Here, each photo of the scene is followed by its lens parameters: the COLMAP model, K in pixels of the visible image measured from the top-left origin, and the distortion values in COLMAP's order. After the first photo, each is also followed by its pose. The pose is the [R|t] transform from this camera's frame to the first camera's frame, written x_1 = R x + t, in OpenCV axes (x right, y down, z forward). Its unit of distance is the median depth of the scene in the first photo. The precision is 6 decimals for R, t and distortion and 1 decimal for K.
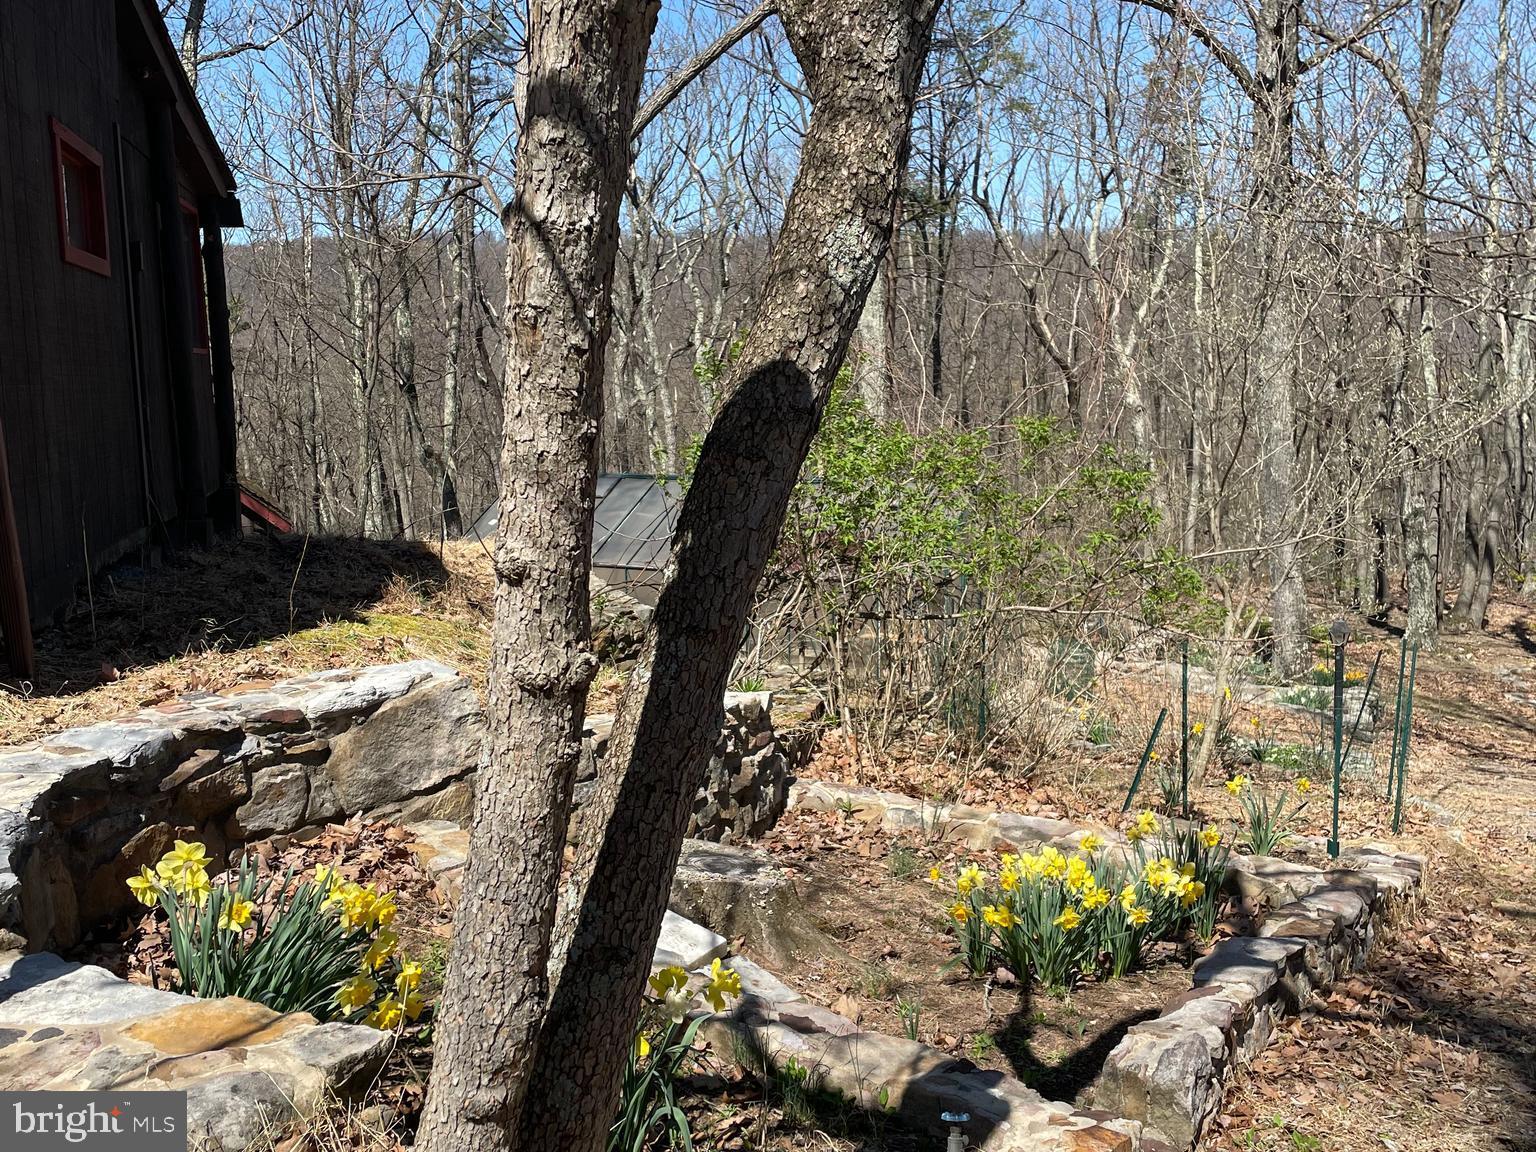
lens RADIAL K [[1151.5, 0, 768.0], [0, 1151.5, 576.0], [0, 0, 1]] dist [-0.006945, -0.012367]
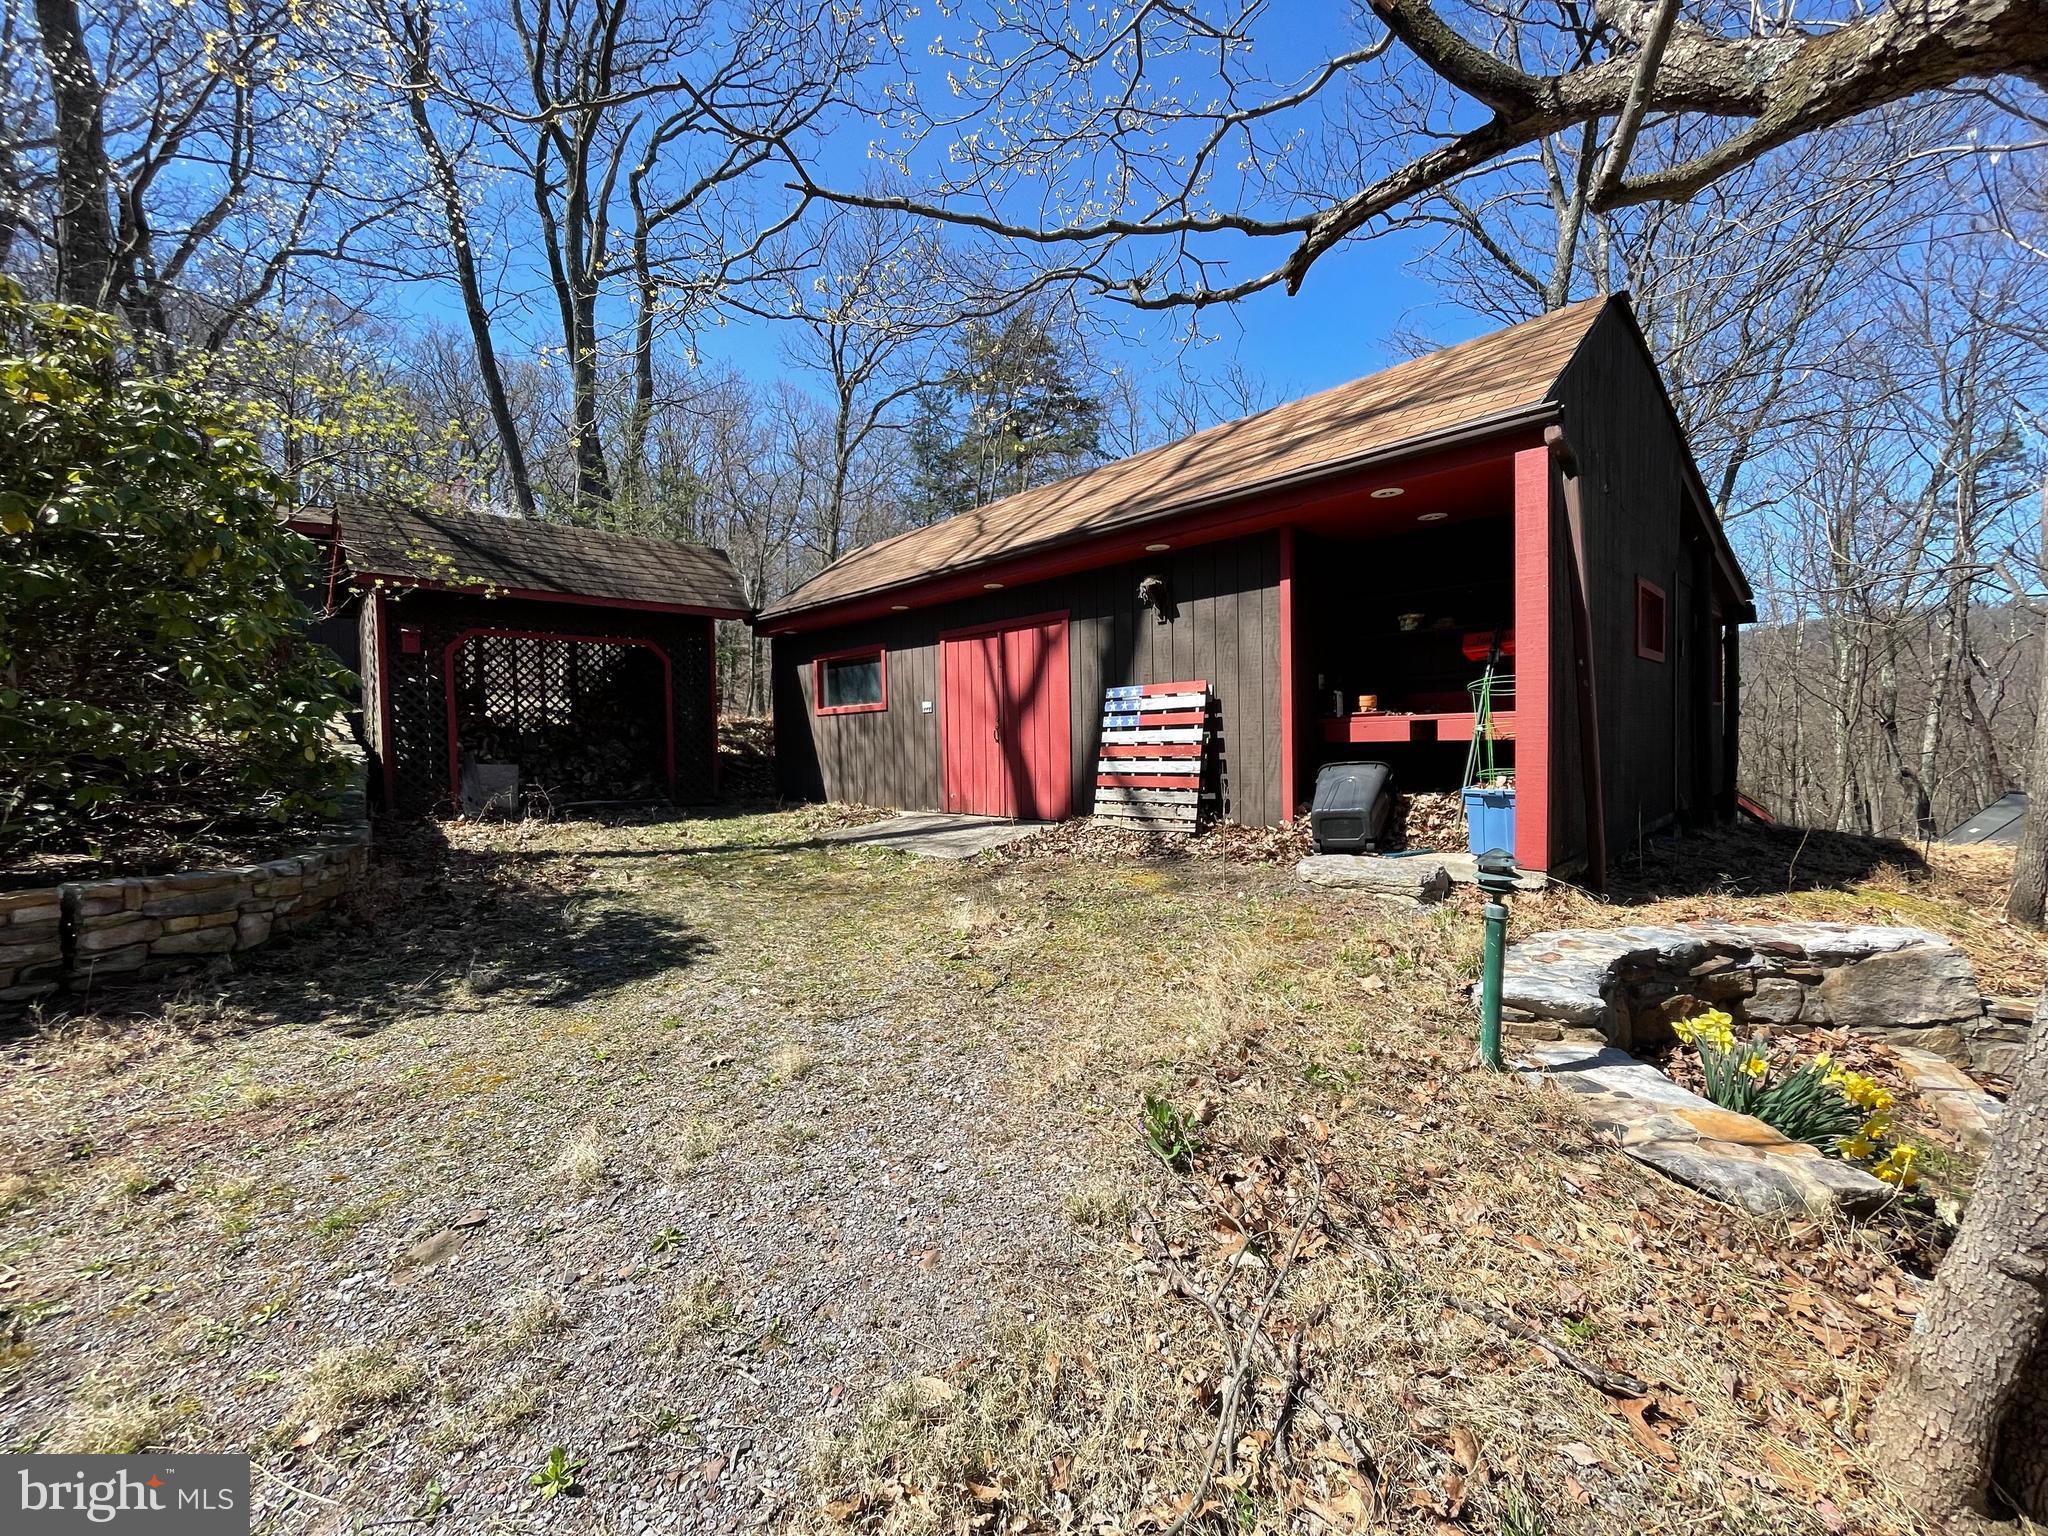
lens RADIAL K [[801.0, 0, 1024.0], [0, 801.0, 768.0], [0, 0, 1]] dist [-0.018182, 0.002968]
pose [[0.547404, 0.047003, -0.835548, -0.119761], [-0.104320, 0.994466, -0.012402, 0.005789], [0.830341, 0.093953, 0.549278, -0.442937]]
